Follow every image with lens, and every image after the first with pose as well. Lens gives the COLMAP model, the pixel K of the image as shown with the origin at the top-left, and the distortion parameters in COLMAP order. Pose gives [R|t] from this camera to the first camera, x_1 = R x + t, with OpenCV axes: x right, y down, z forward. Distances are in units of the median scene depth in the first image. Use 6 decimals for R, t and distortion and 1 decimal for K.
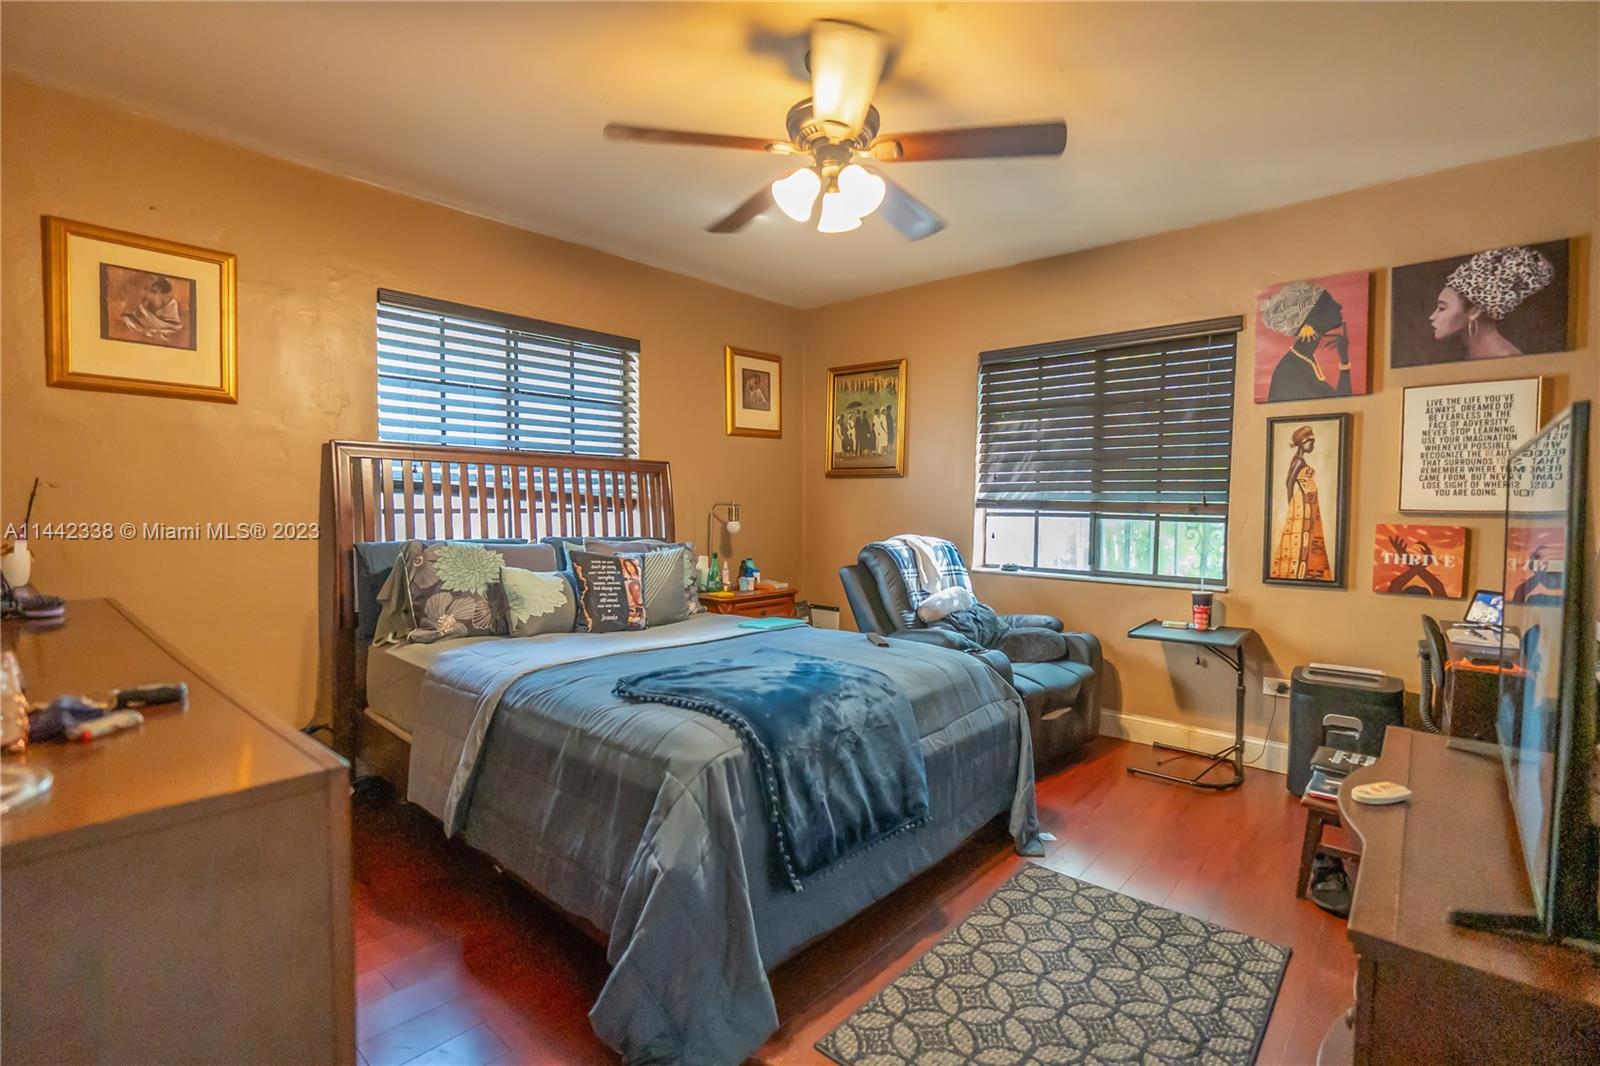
lens RADIAL K [[758.5, 0, 787.3], [0, 758.5, 528.6], [0, 0, 1]] dist [-0.004410, -0.000123]
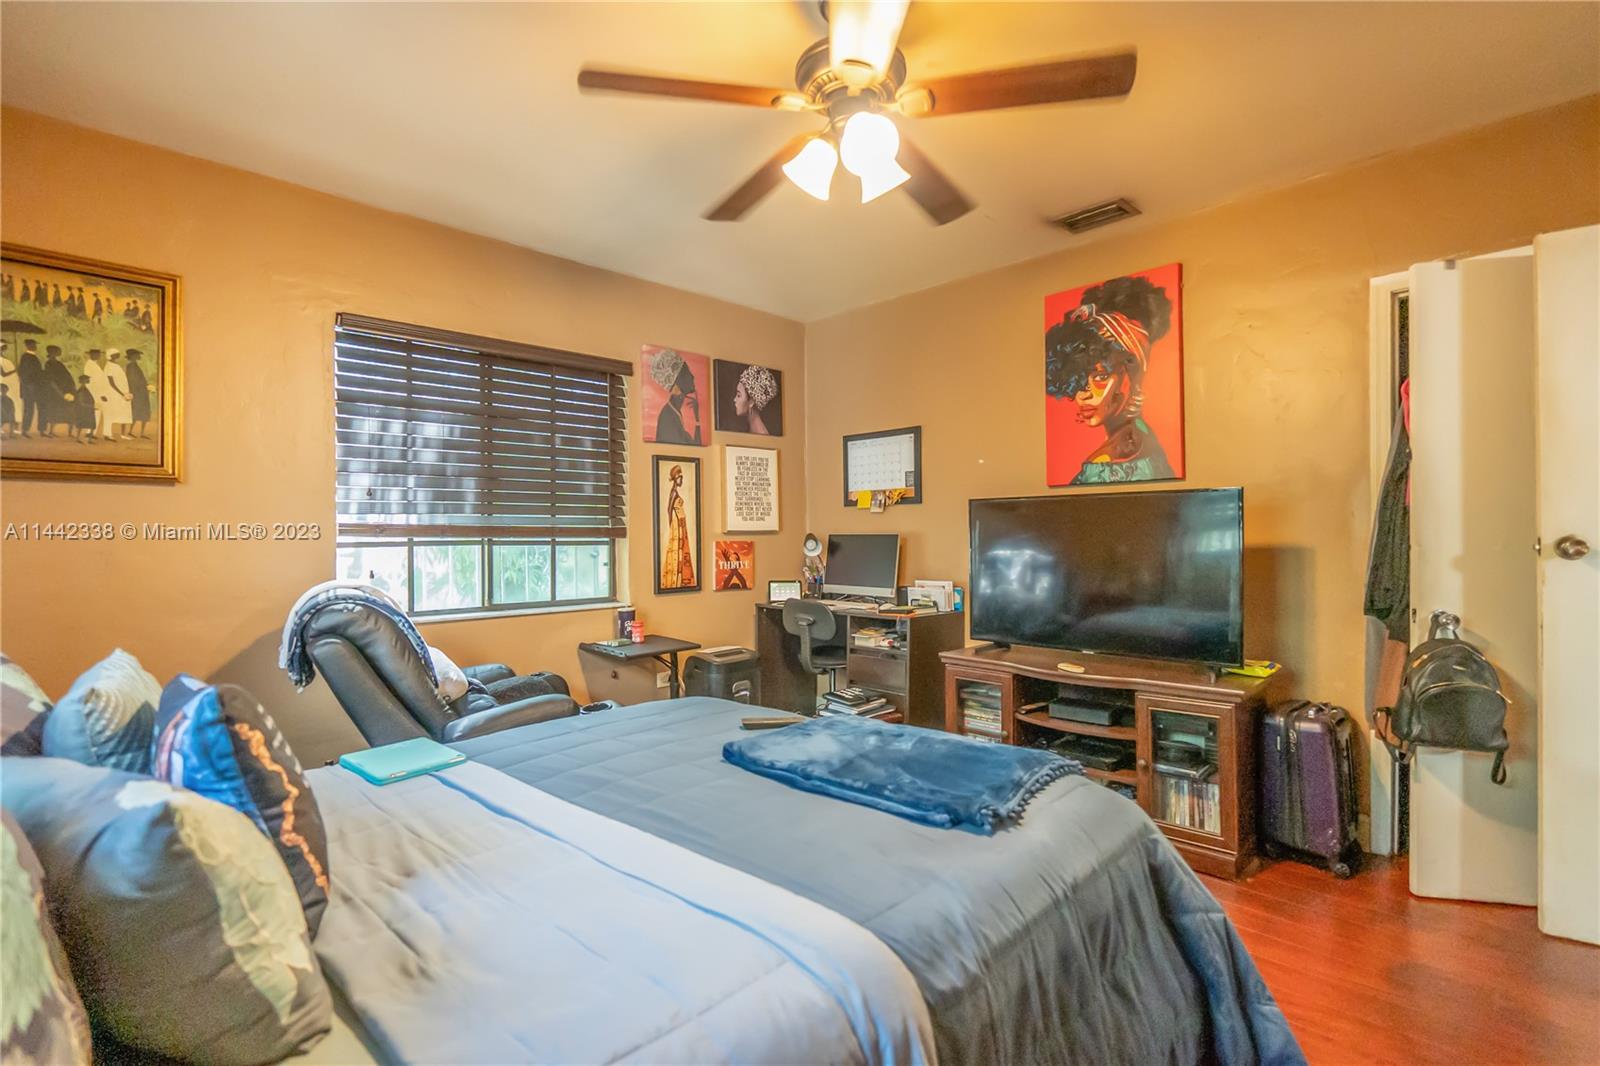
lens RADIAL K [[758.5, 0, 787.3], [0, 758.5, 528.6], [0, 0, 1]] dist [-0.004410, -0.000123]
pose [[0.041252, -0.006045, 0.999130, -0.566003], [0.040395, 0.999174, 0.004377, -0.028362], [-0.998332, 0.040180, 0.041463, 0.769052]]
